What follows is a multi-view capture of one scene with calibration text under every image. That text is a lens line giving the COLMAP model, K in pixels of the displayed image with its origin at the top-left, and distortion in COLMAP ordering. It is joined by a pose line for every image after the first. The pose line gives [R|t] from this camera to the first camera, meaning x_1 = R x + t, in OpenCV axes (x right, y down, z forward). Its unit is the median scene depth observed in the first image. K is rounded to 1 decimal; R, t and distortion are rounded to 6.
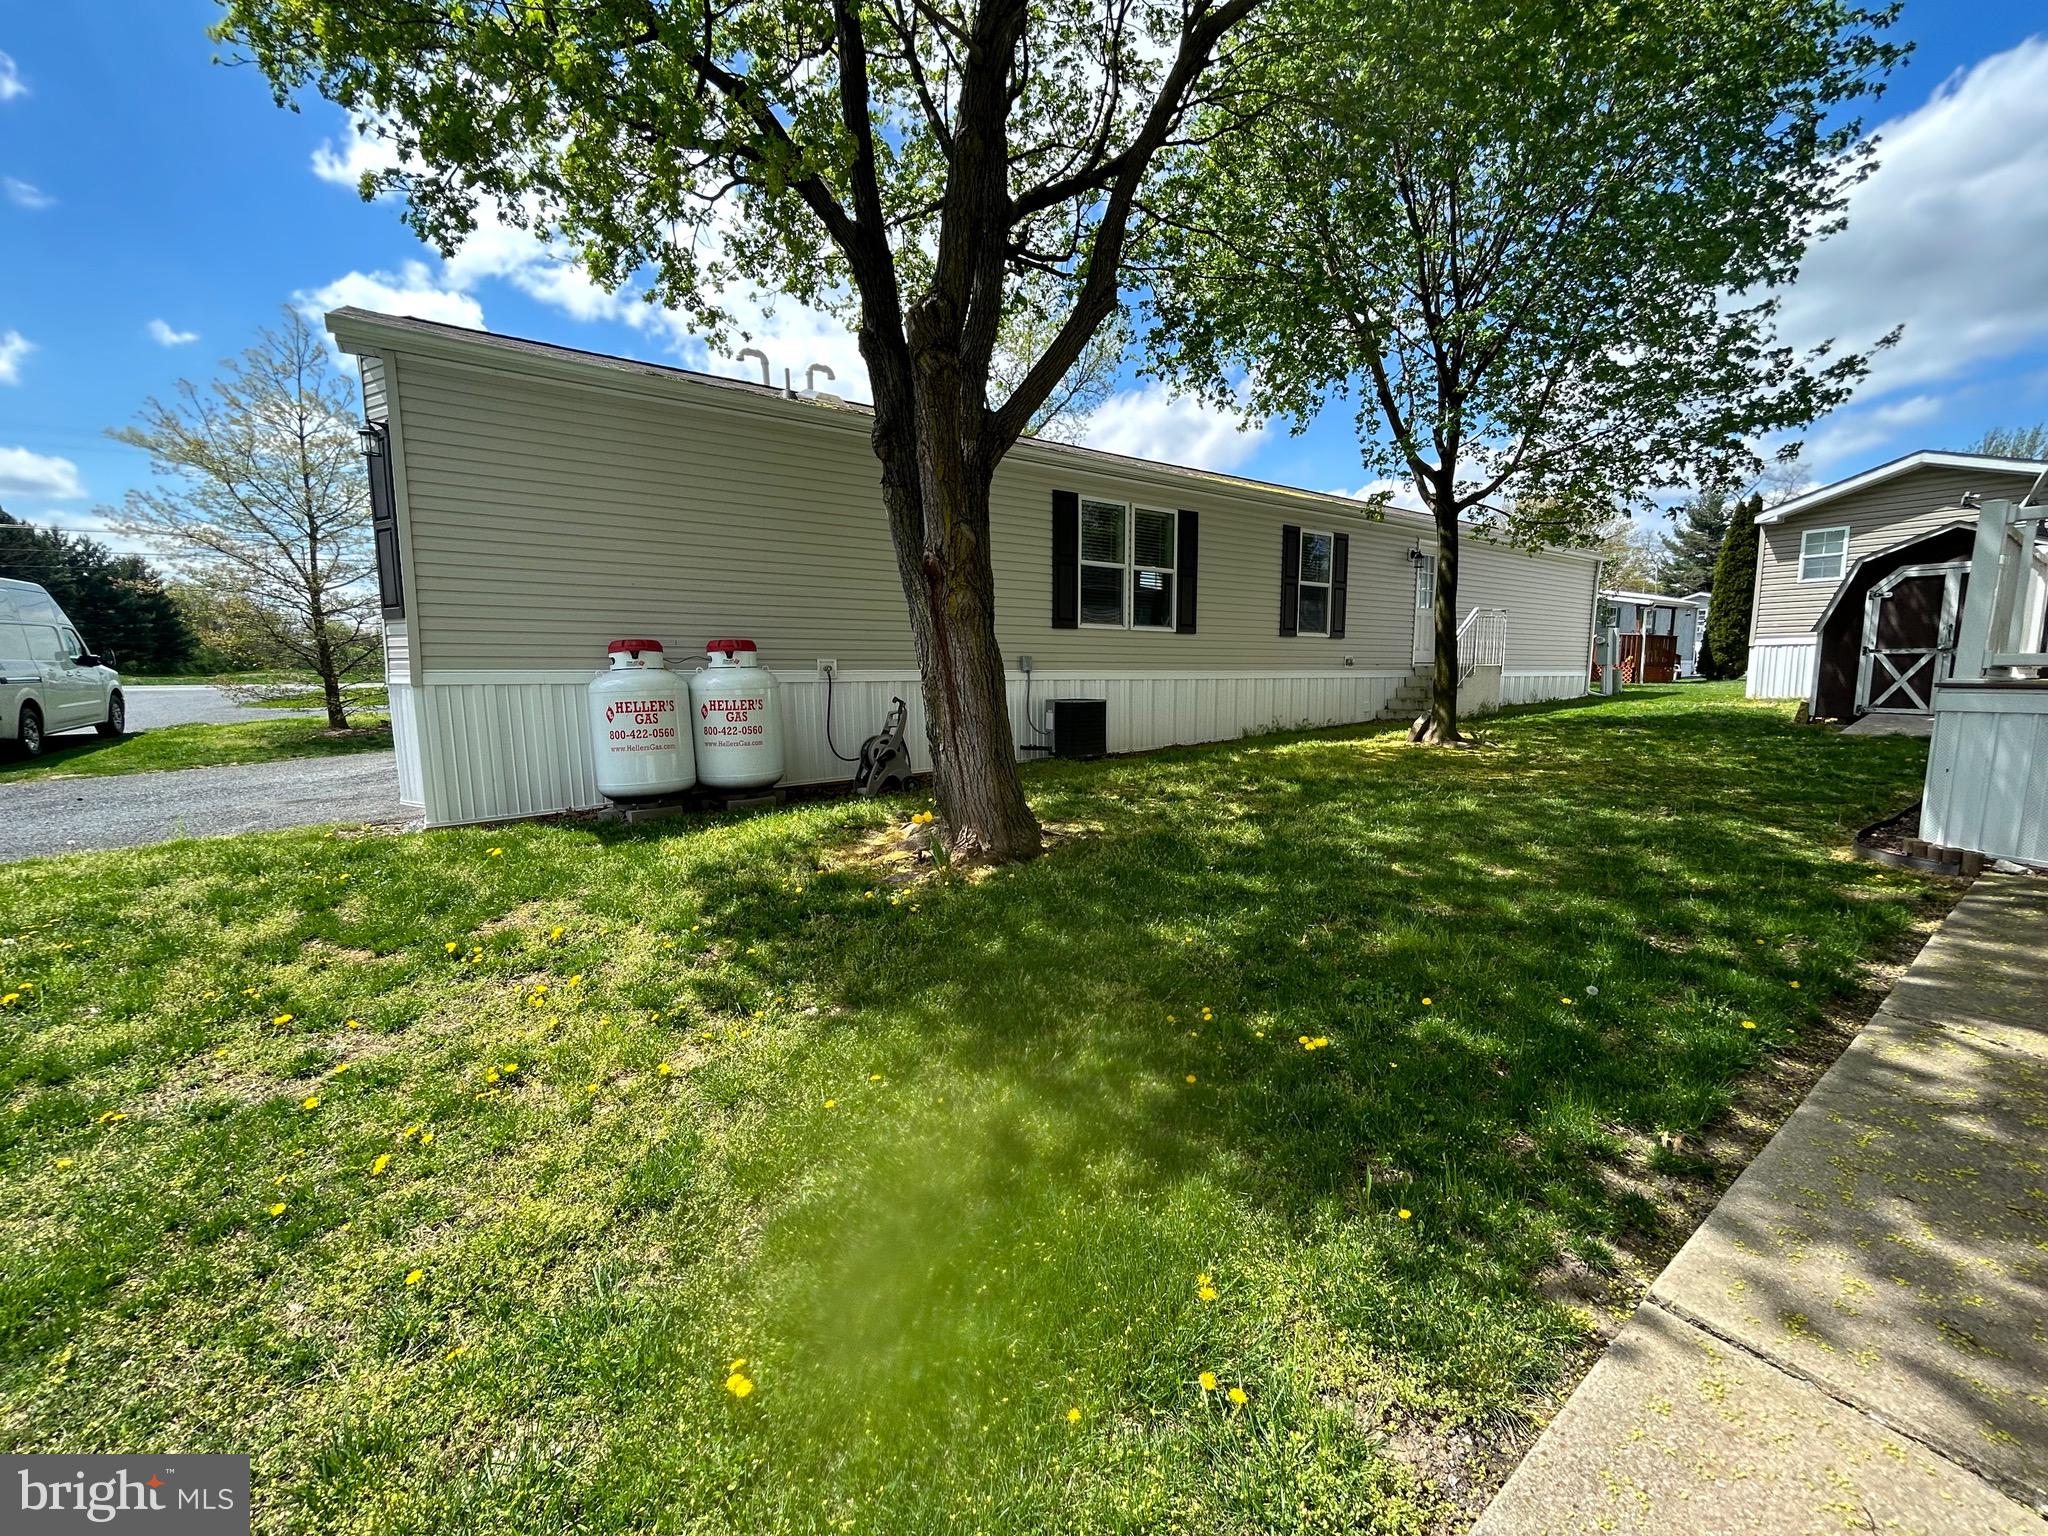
lens RADIAL K [[831.0, 0, 1025.6], [0, 831.0, 766.2], [0, 0, 1]] dist [-0.003019, 0.000757]
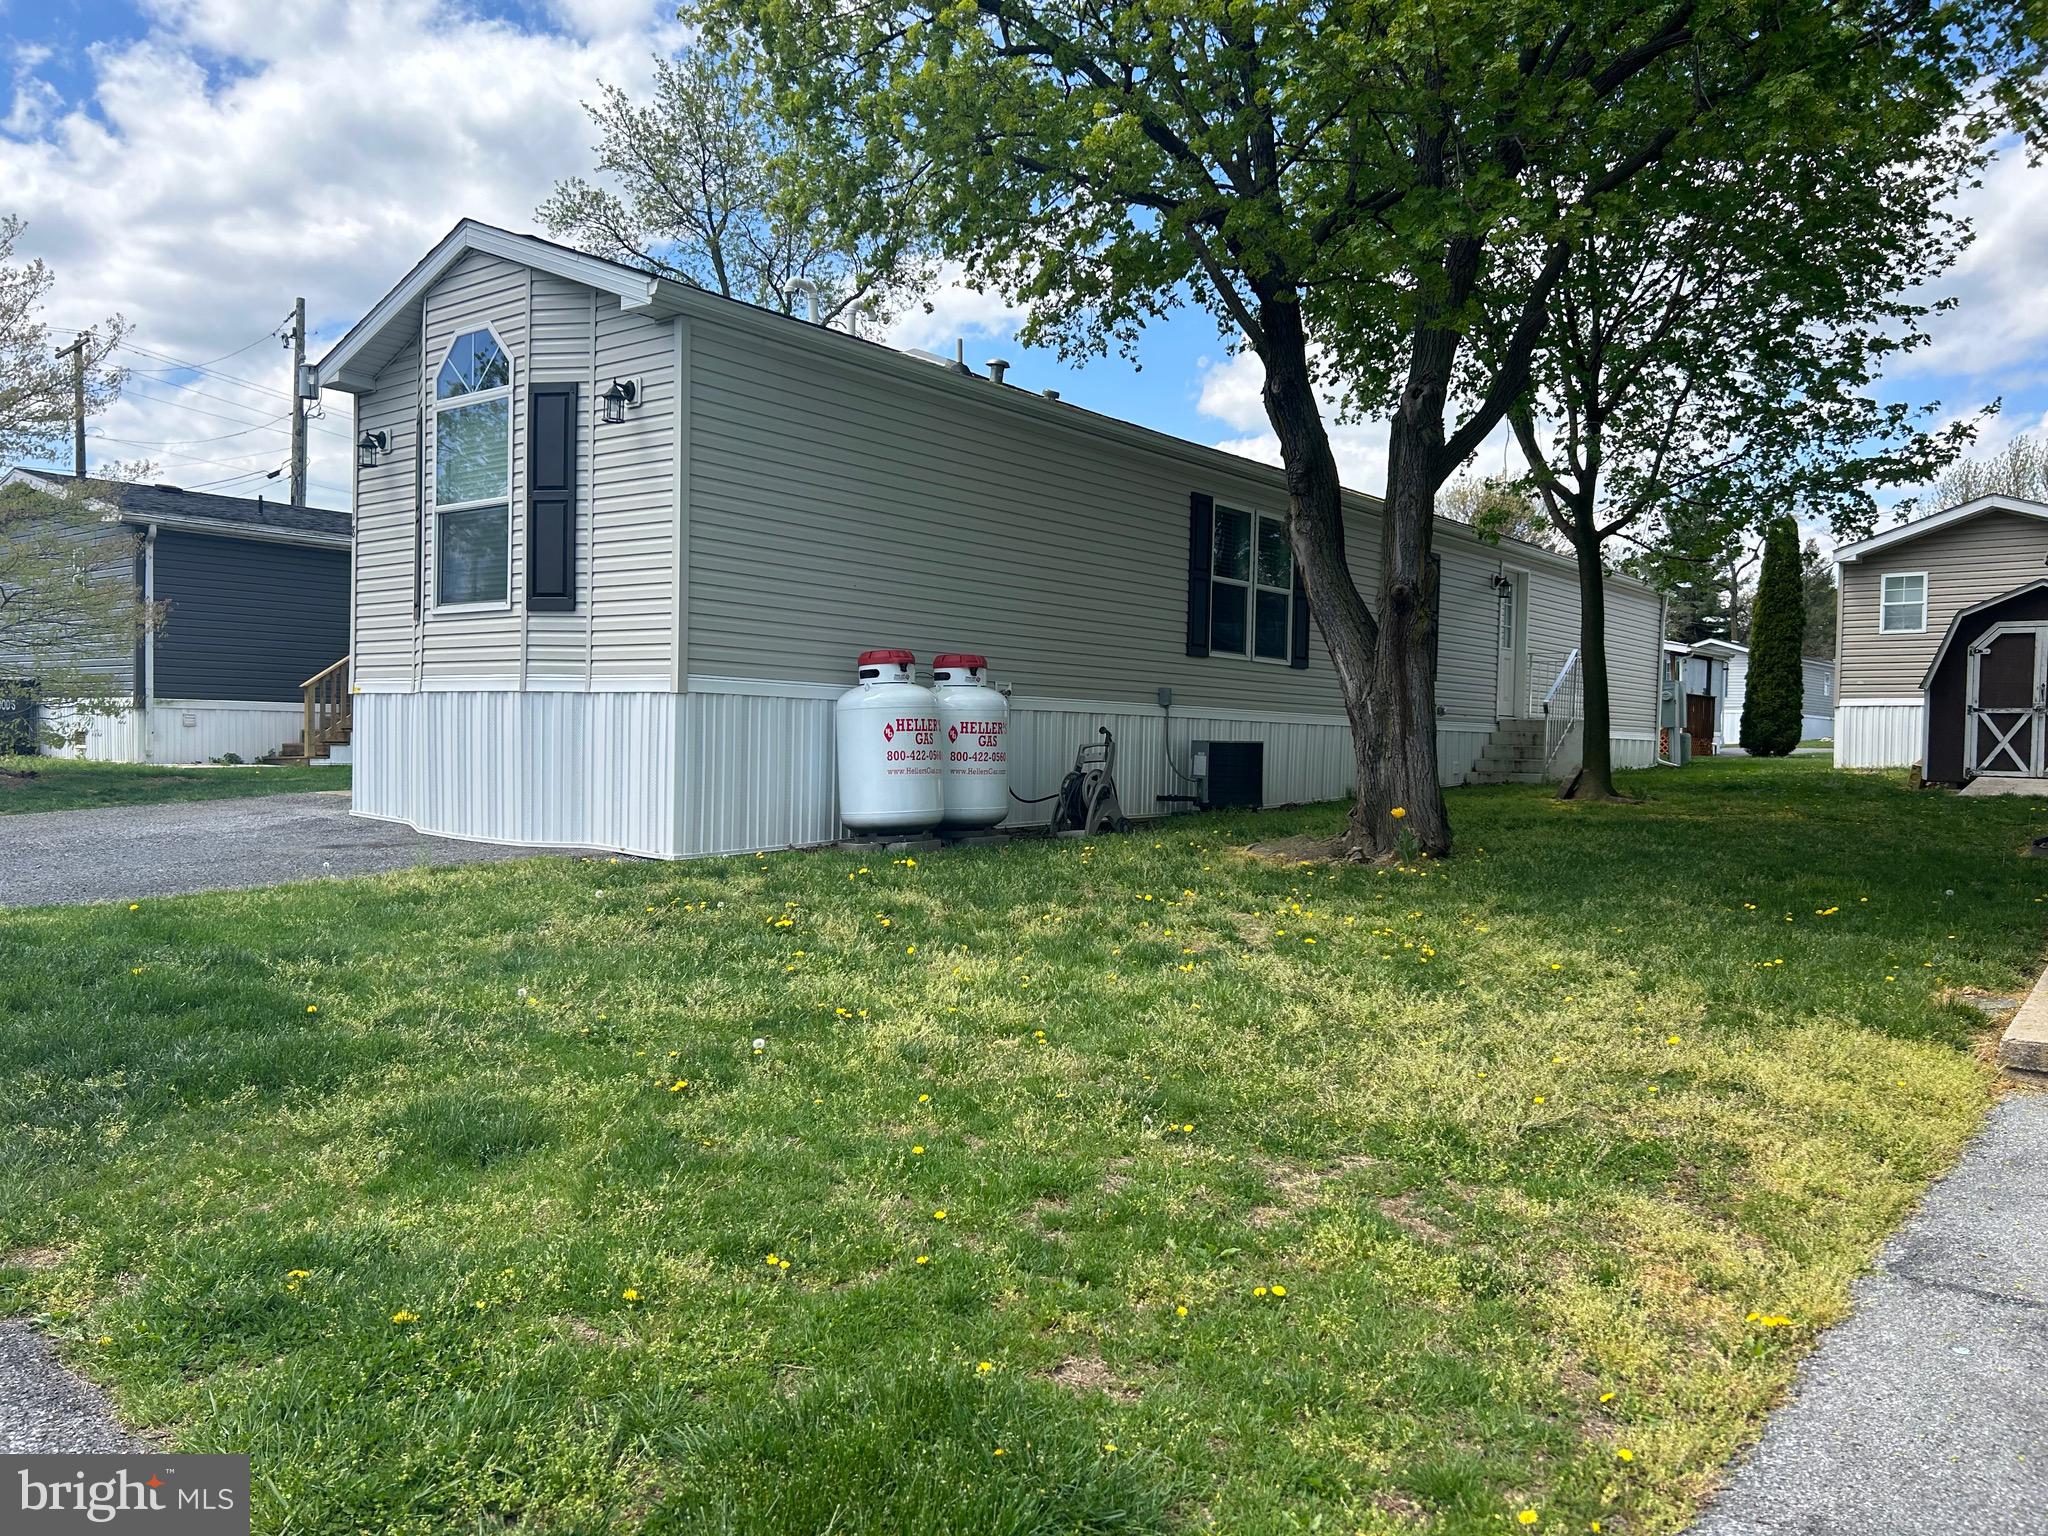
lens RADIAL K [[1517.6, 0, 1059.0], [0, 1517.6, 764.0], [0, 0, 1]] dist [0.036151, 0.006536]
pose [[0.956964, 0.016689, 0.289727, -0.512829], [0.011661, 0.995328, -0.095848, 0.082485], [-0.289973, 0.095101, 0.952298, -0.376957]]
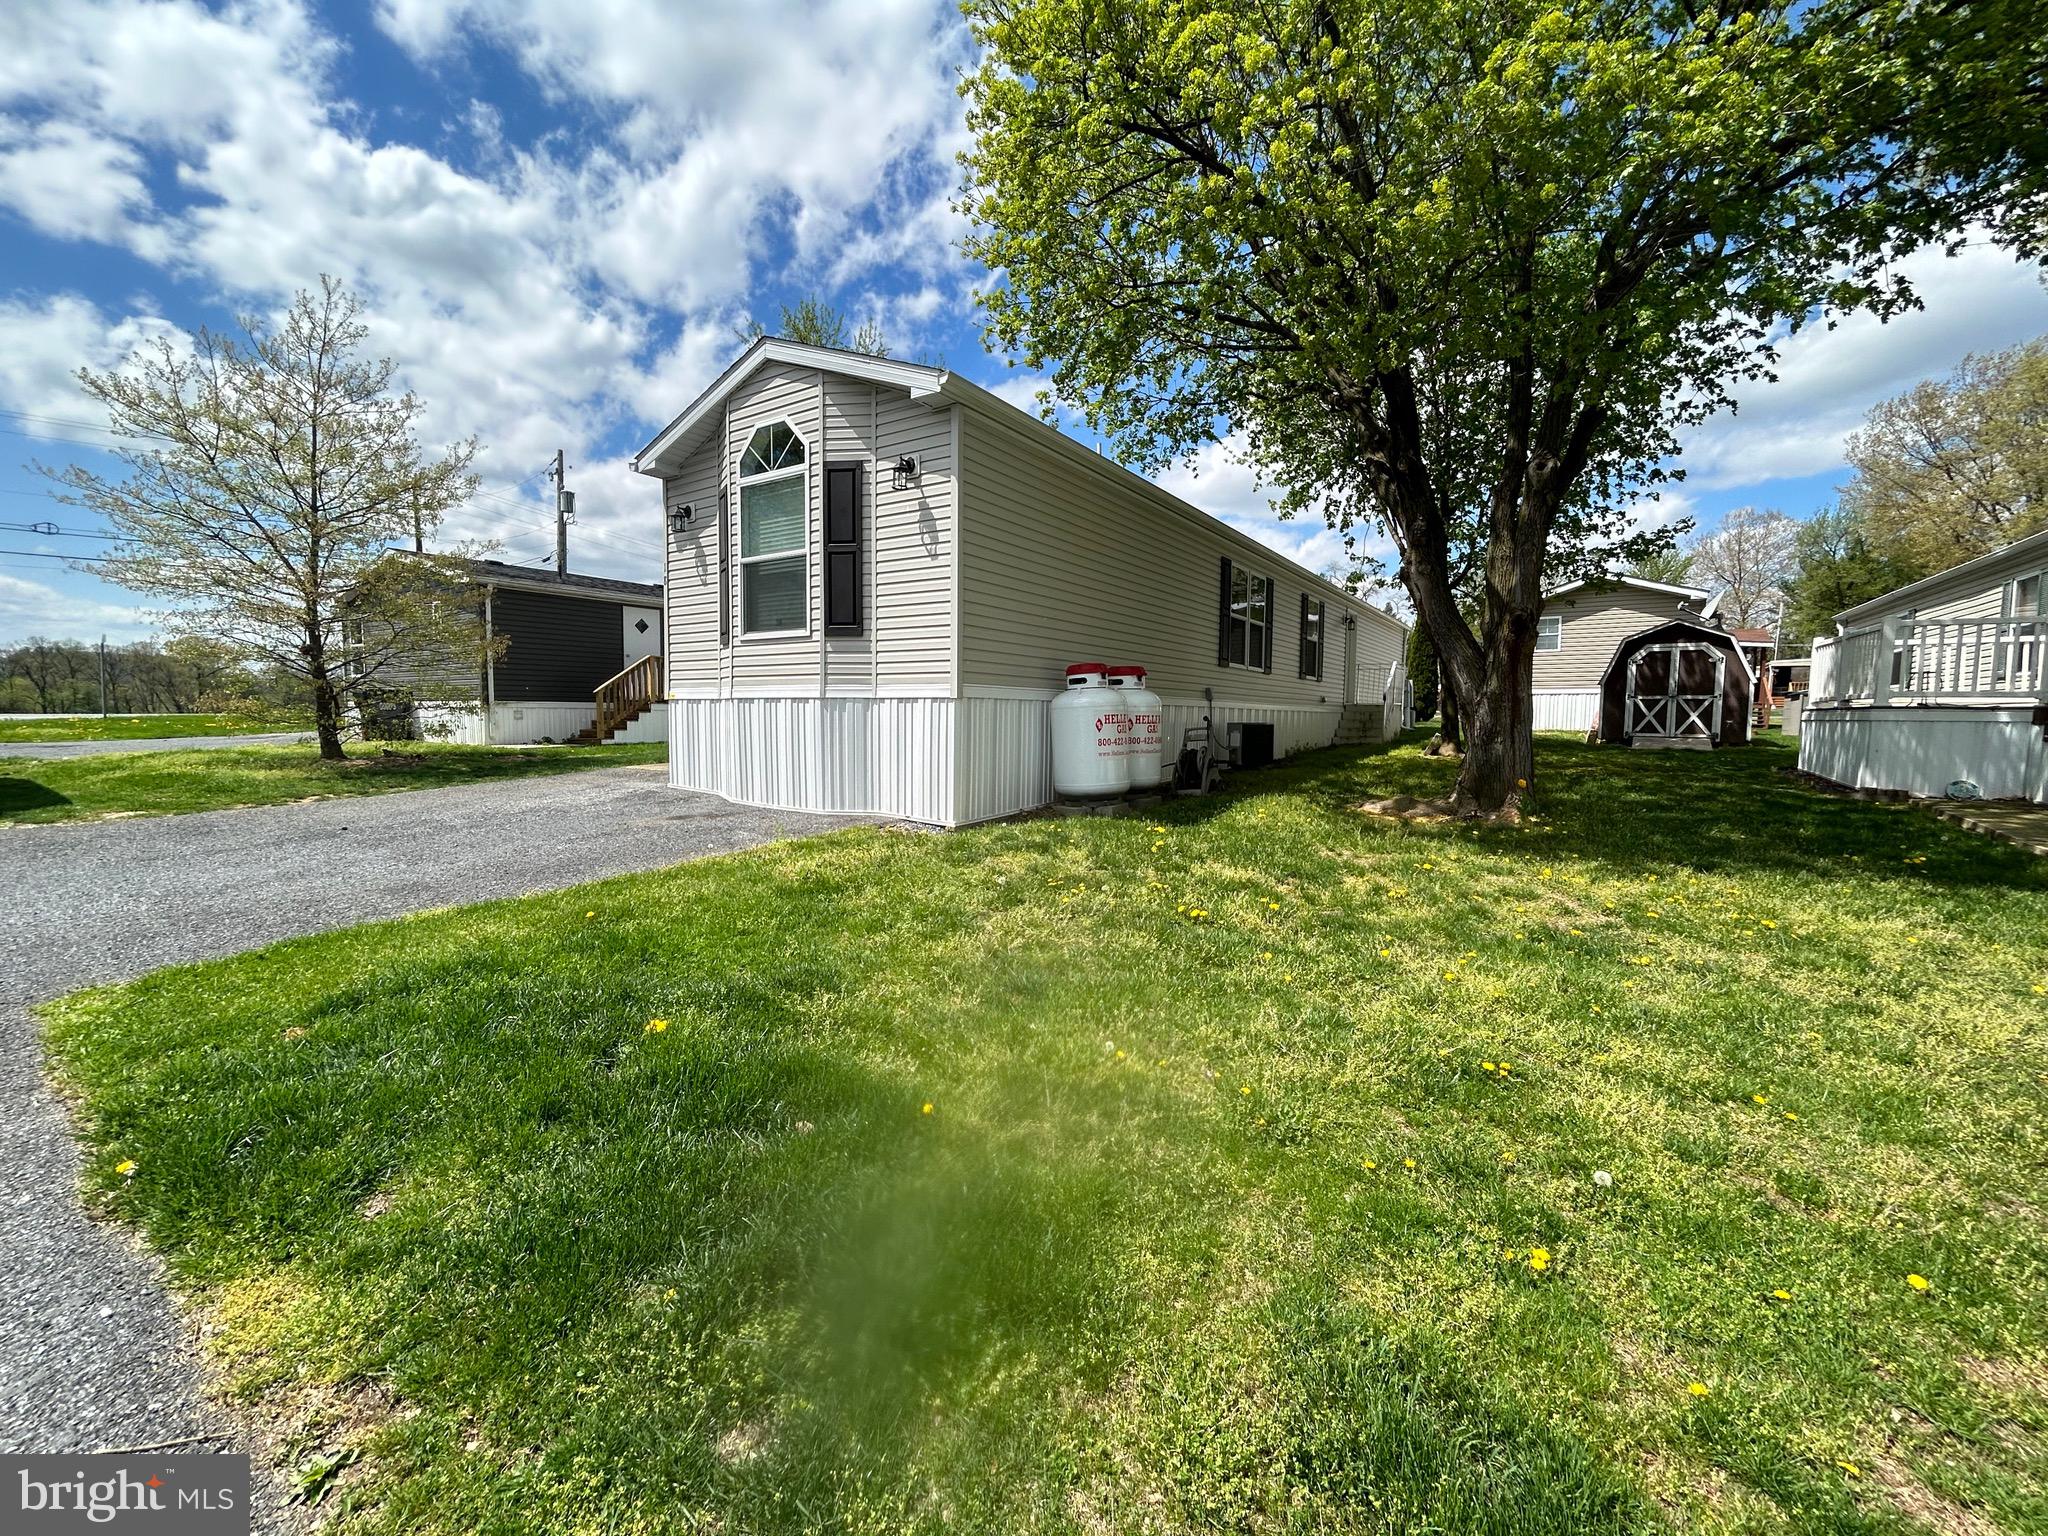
lens RADIAL K [[825.6, 0, 1049.5], [0, 825.6, 758.8], [0, 0, 1]] dist [0.012720, 0.000202]
pose [[0.928513, -0.009995, 0.371166, -0.651458], [0.033013, 0.997901, -0.055712, 0.032107], [-0.369830, 0.063982, 0.926894, -0.045263]]
